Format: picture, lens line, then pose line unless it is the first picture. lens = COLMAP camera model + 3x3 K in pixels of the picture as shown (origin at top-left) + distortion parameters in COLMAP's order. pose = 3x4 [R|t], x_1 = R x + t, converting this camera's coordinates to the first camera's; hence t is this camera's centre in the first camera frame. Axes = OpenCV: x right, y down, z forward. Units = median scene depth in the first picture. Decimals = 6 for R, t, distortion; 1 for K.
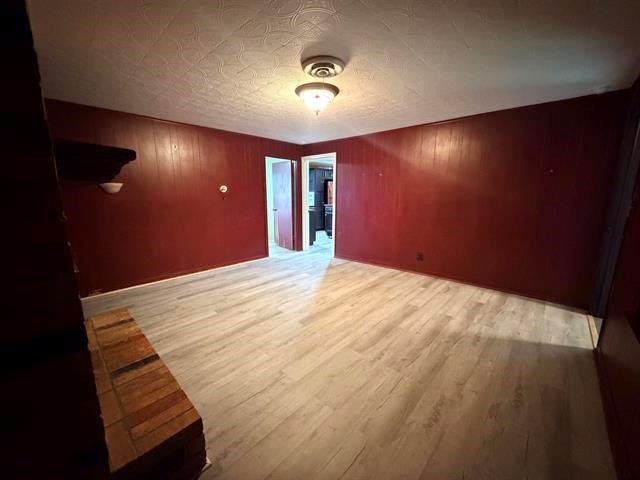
lens RADIAL K [[255.9, 0, 318.3], [0, 255.9, 238.2], [0, 0, 1]] dist [0.003732, -0.000244]
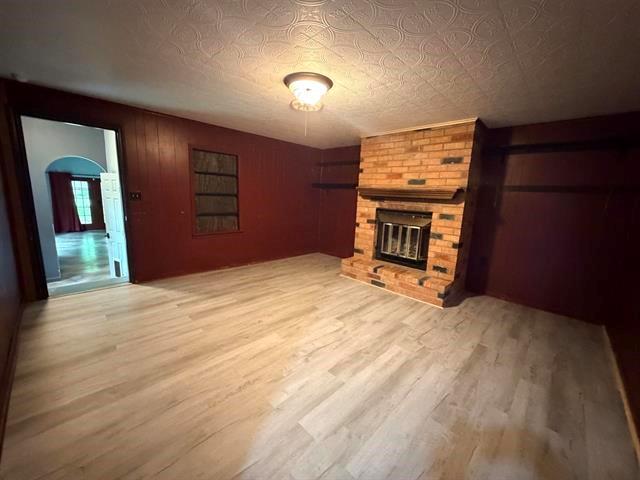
lens RADIAL K [[255.9, 0, 319.0], [0, 255.9, 239.9], [0, 0, 1]] dist [0.003732, -0.000244]
pose [[-0.998588, -0.050568, 0.016260, -0.069133], [-0.041758, 0.936529, 0.348094, -0.309666], [-0.032830, 0.346924, -0.937319, 1.687076]]
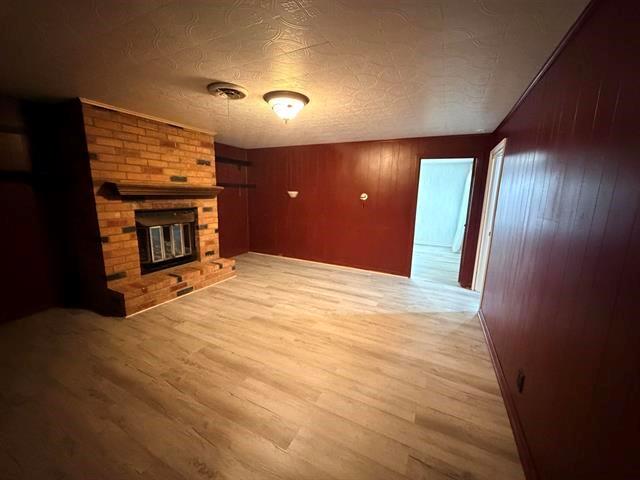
lens RADIAL K [[255.9, 0, 317.1], [0, 255.9, 239.3], [0, 0, 1]] dist [0.003732, -0.000244]
pose [[0.277838, 0.181314, -0.943362, 0.857327], [-0.194116, 0.972364, 0.129717, -0.172677], [0.940811, 0.147081, 0.305356, 0.743541]]
